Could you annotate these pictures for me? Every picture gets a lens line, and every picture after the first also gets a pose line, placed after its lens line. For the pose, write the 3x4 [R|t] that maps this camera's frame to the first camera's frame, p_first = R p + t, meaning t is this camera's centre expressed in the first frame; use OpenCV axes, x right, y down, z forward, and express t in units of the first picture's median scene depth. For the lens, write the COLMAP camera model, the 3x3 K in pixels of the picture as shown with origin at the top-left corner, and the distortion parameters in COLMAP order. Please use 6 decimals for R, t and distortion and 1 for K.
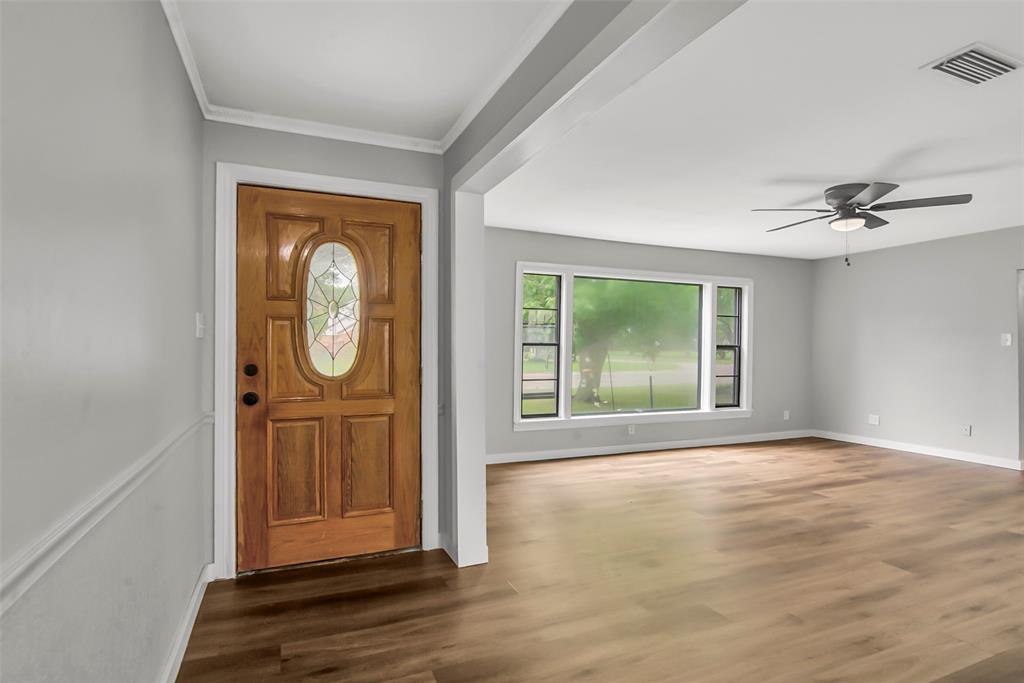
lens RADIAL K [[497.5, 0, 467.3], [0, 497.5, 346.4], [0, 0, 1]] dist [-0.012211, 0.000329]
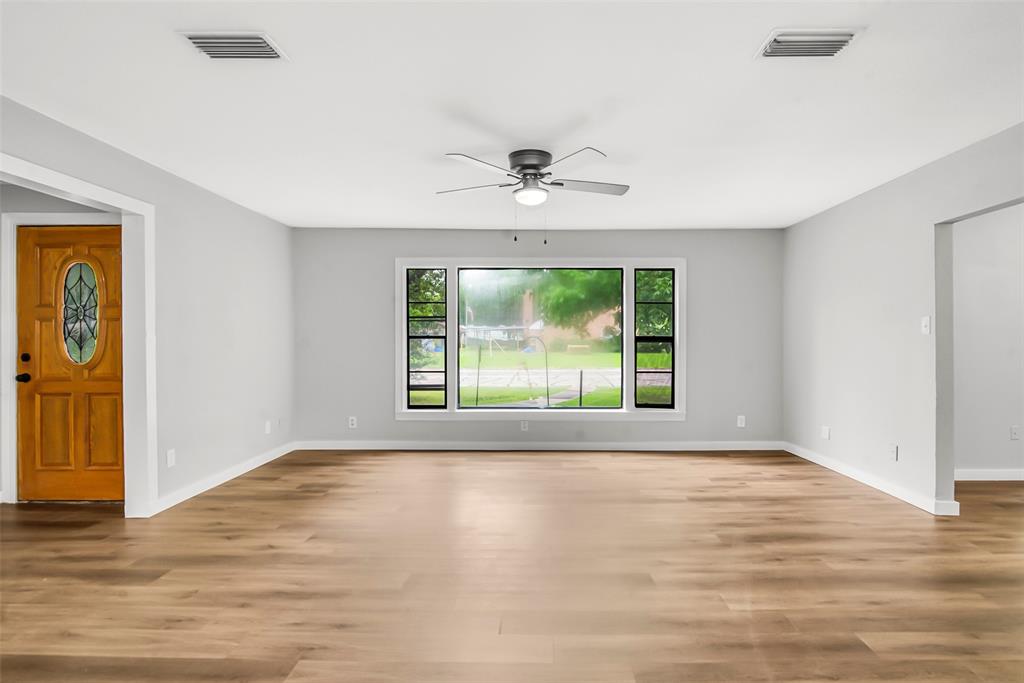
lens RADIAL K [[497.5, 0, 503.8], [0, 497.5, 344.3], [0, 0, 1]] dist [-0.012211, 0.000329]
pose [[0.925791, -0.004047, -0.378013, 1.279302], [0.006817, 0.999959, 0.005992, 0.009938], [0.377973, -0.008124, 0.925781, 0.208861]]
